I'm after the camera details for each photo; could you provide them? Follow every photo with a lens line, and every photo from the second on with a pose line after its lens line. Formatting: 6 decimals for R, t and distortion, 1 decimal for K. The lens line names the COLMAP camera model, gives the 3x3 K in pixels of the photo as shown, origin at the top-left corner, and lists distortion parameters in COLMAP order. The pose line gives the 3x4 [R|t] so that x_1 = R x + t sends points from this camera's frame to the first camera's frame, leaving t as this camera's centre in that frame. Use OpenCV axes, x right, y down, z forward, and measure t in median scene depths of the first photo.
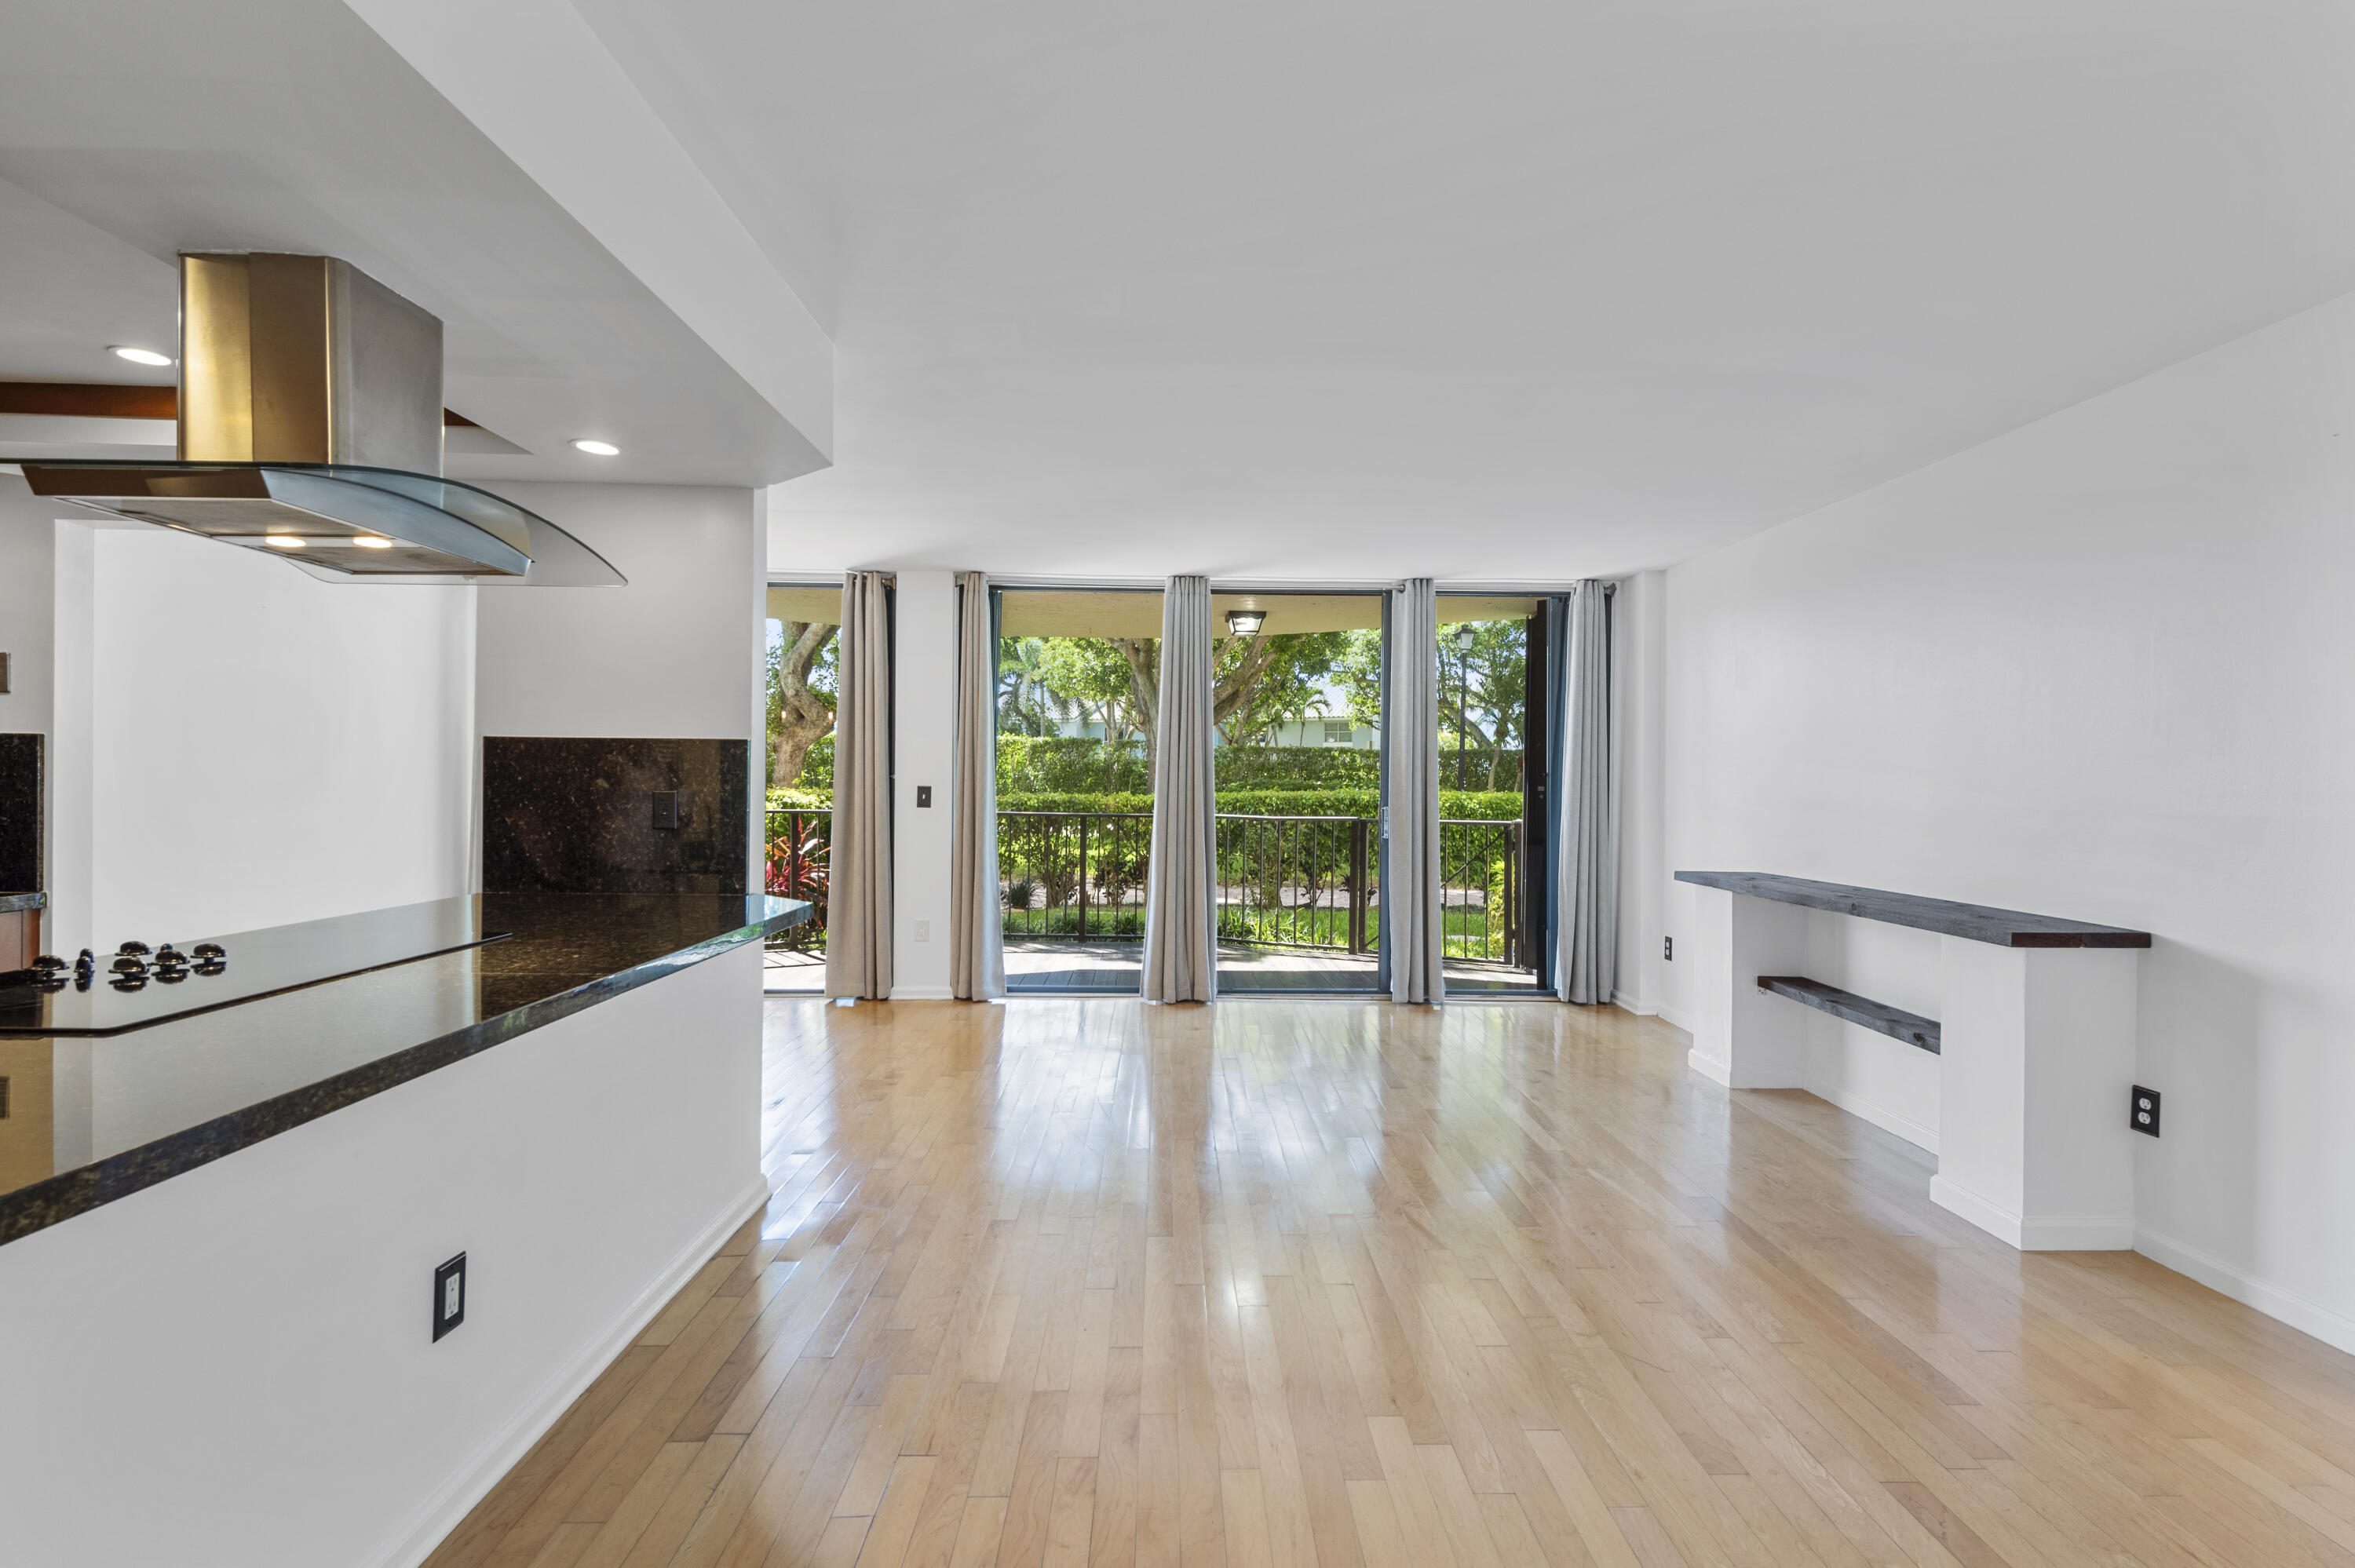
lens RADIAL K [[1116.7, 0, 1175.8], [0, 1116.7, 777.2], [0, 0, 1]] dist [0.021899, -0.008227]
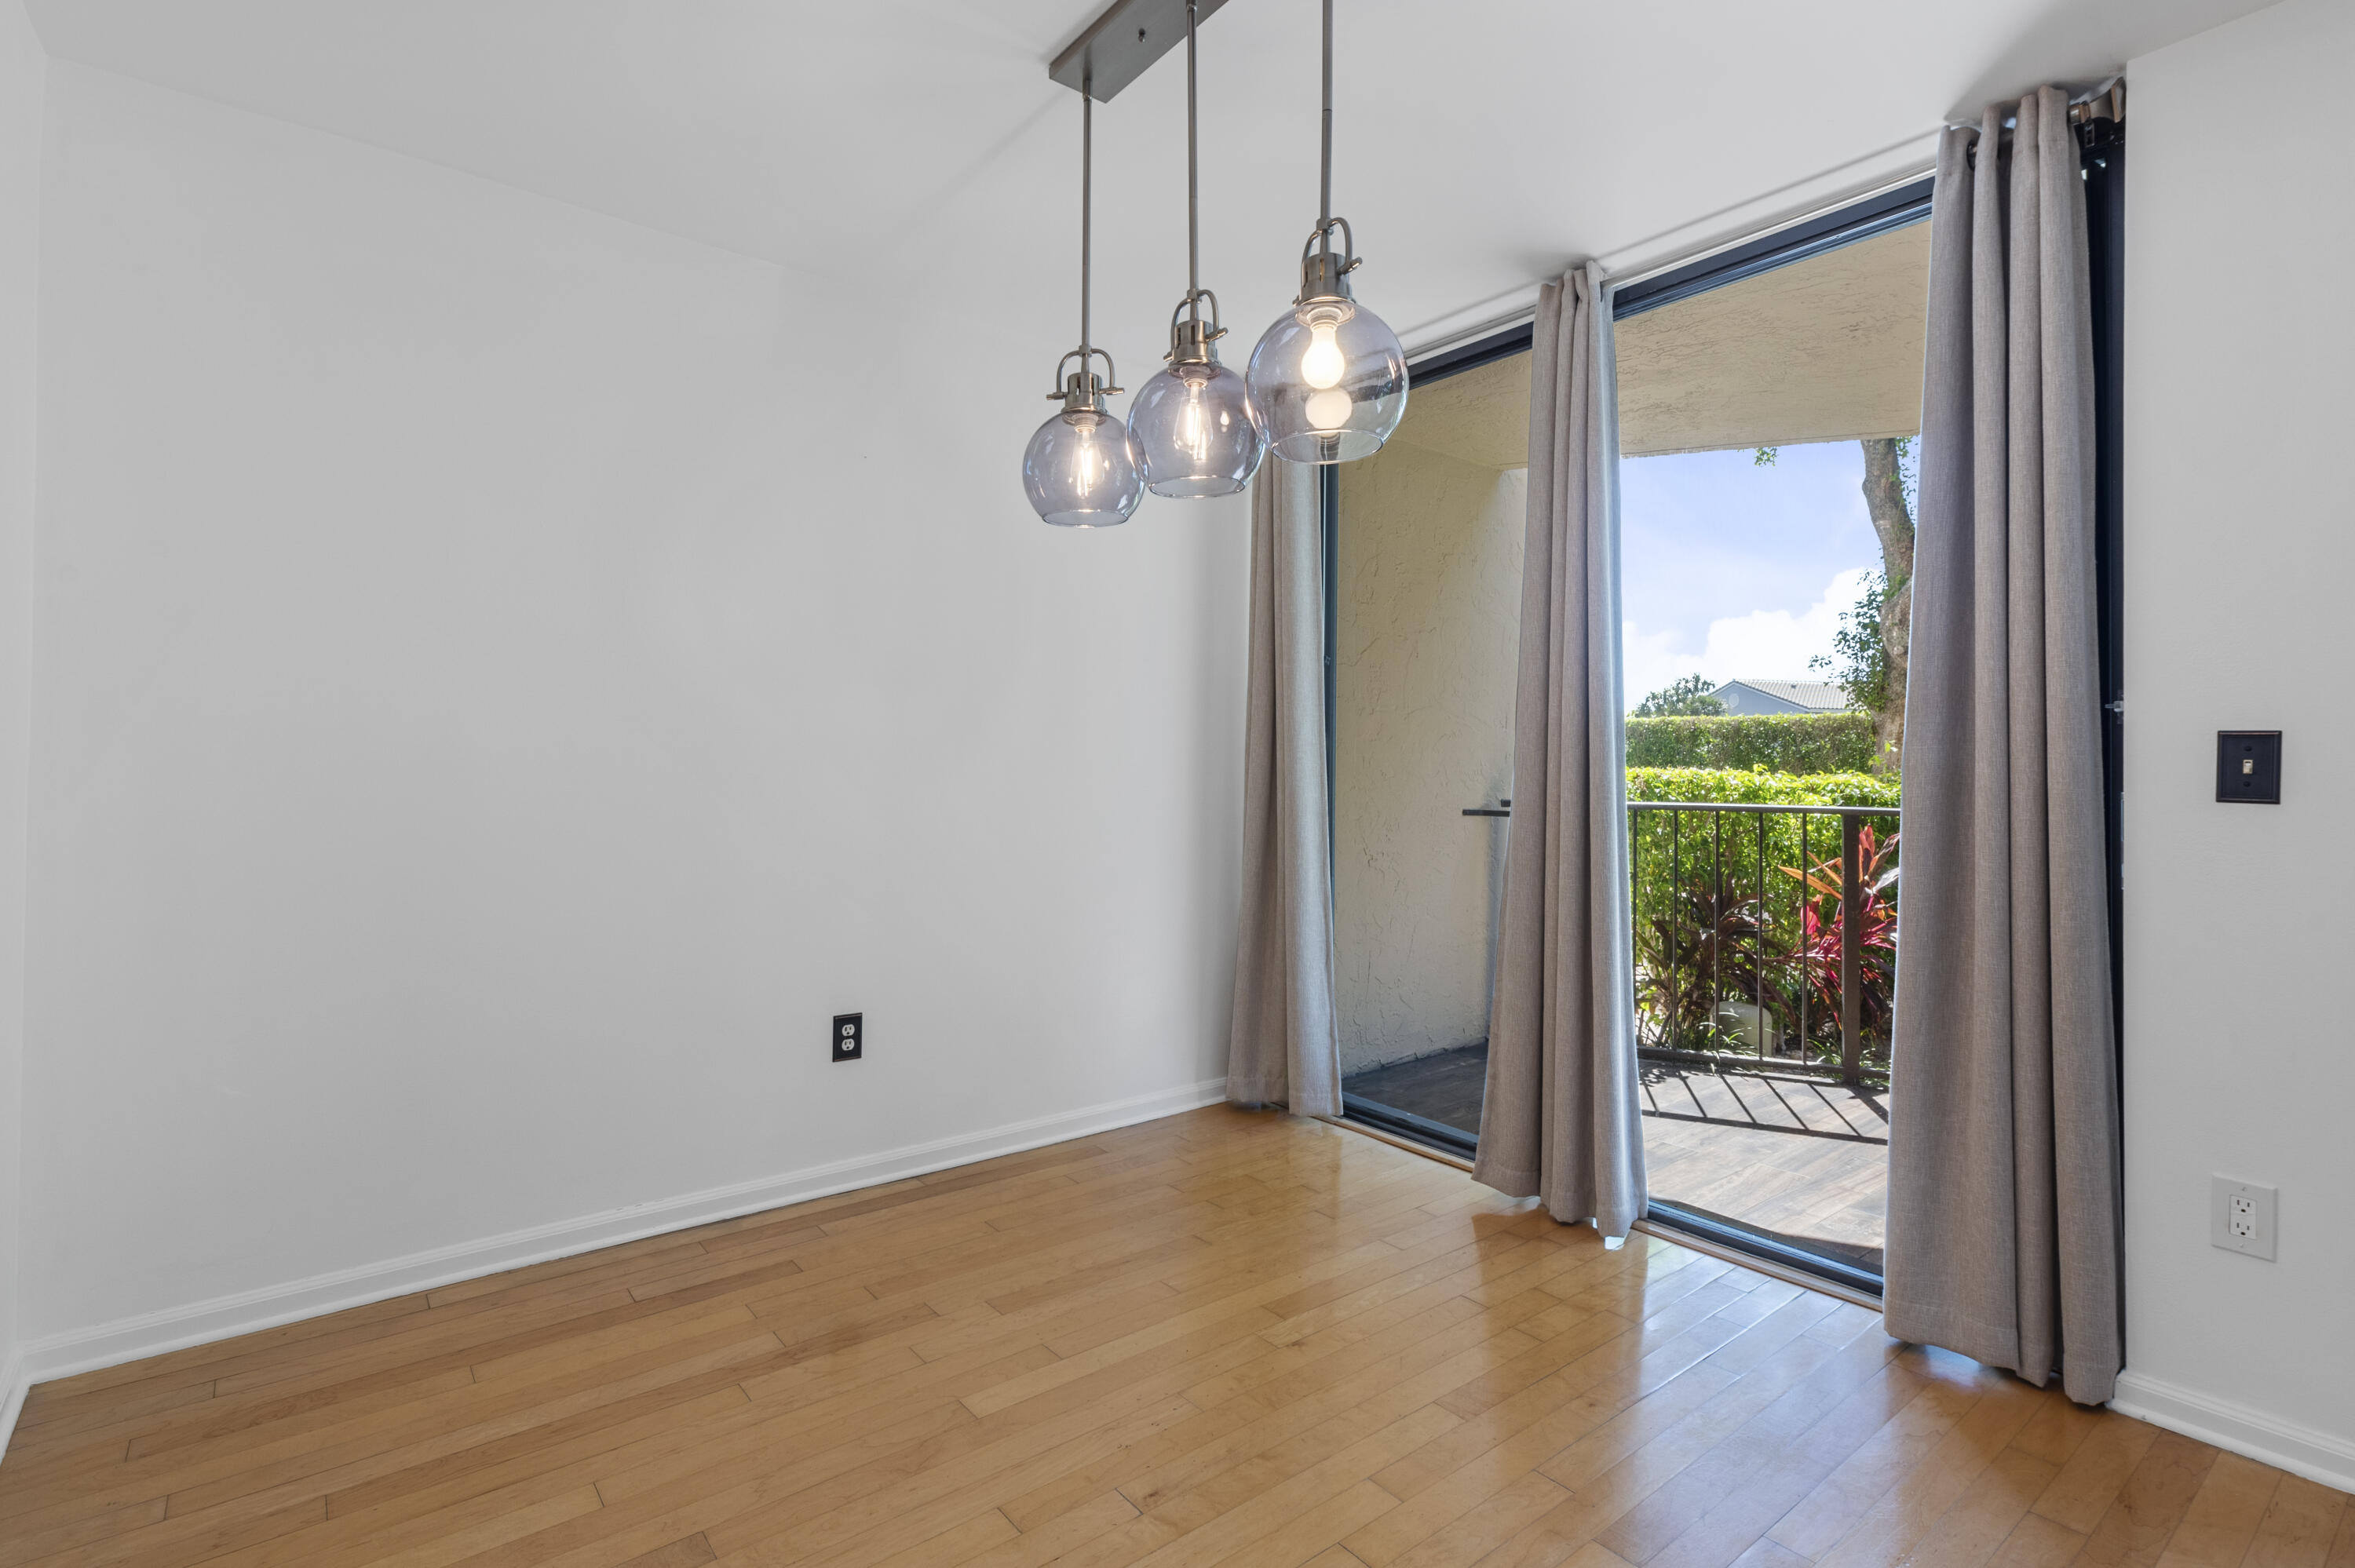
lens RADIAL K [[1116.7, 0, 1175.8], [0, 1116.7, 777.2], [0, 0, 1]] dist [0.021899, -0.008227]
pose [[0.609384, -0.009228, -0.792821, -0.159118], [0.010321, 0.999940, -0.003706, 0.018319], [0.792808, -0.005925, 0.609443, 0.582289]]
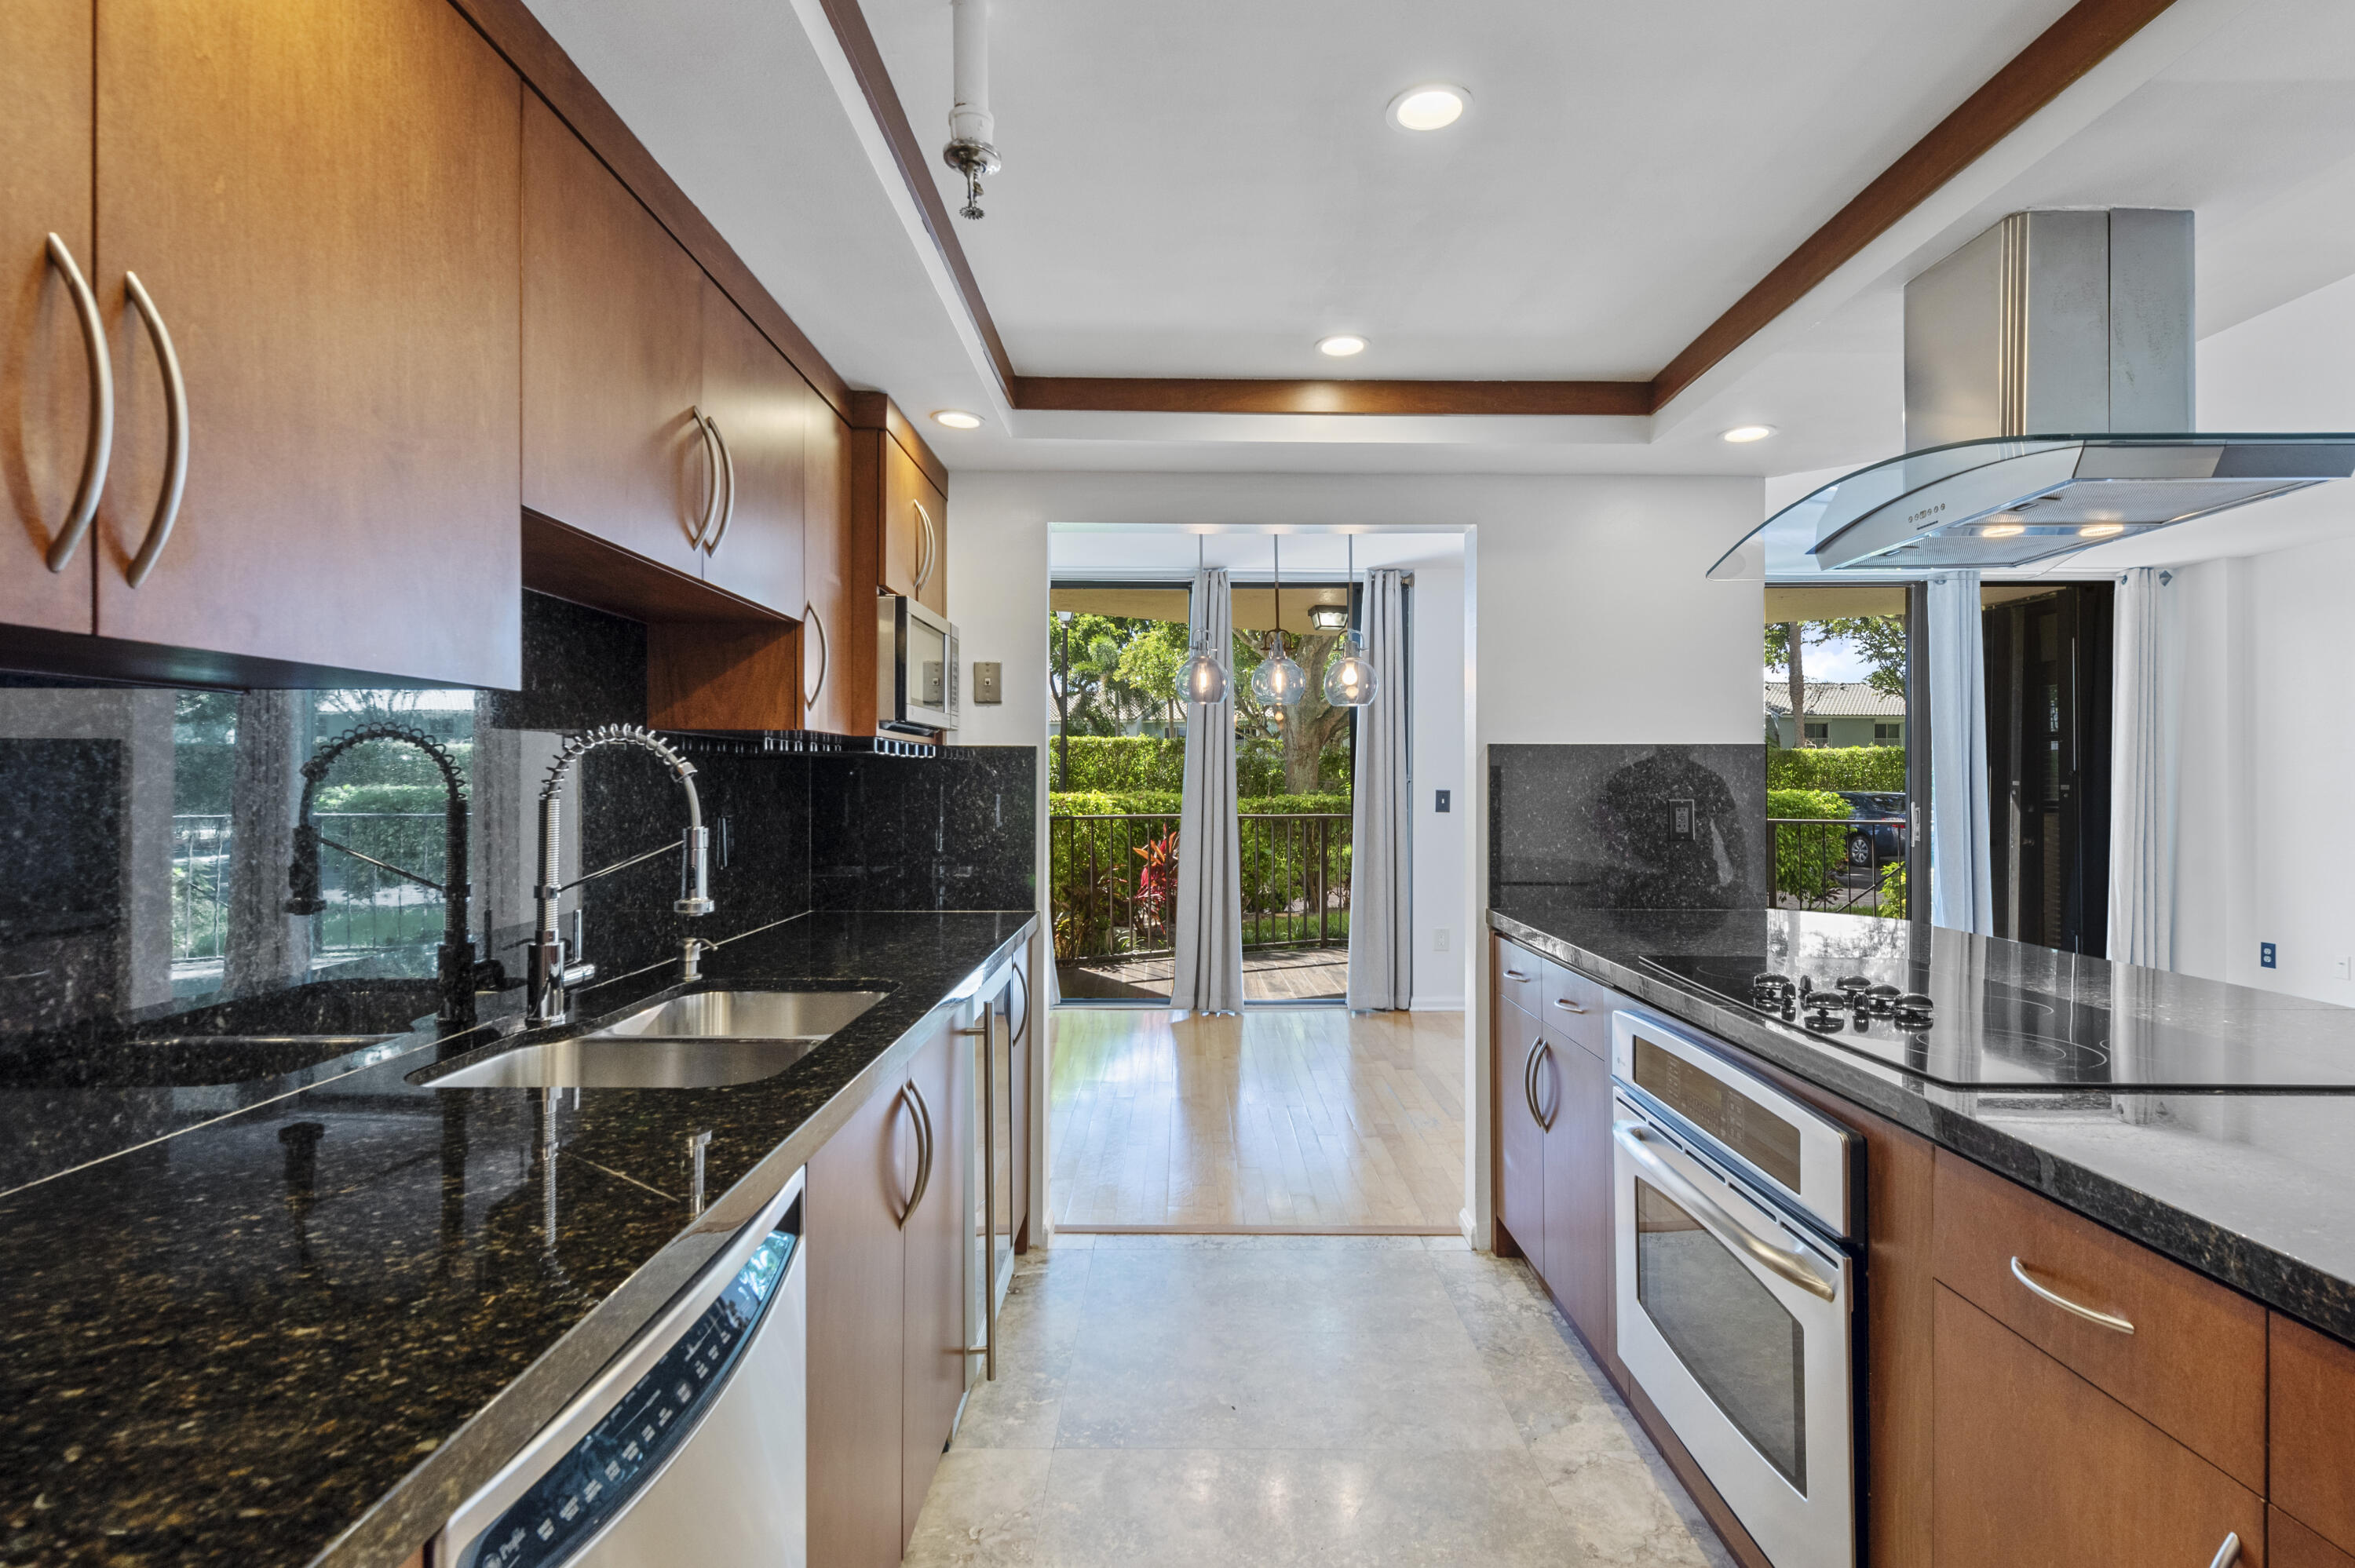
lens RADIAL K [[1116.7, 0, 1175.8], [0, 1116.7, 777.2], [0, 0, 1]] dist [0.021899, -0.008227]
pose [[0.998897, -0.013509, -0.044965, -0.412244], [0.013505, 0.999909, -0.000386, -0.006384], [0.044966, -0.000221, 0.998988, 0.021952]]
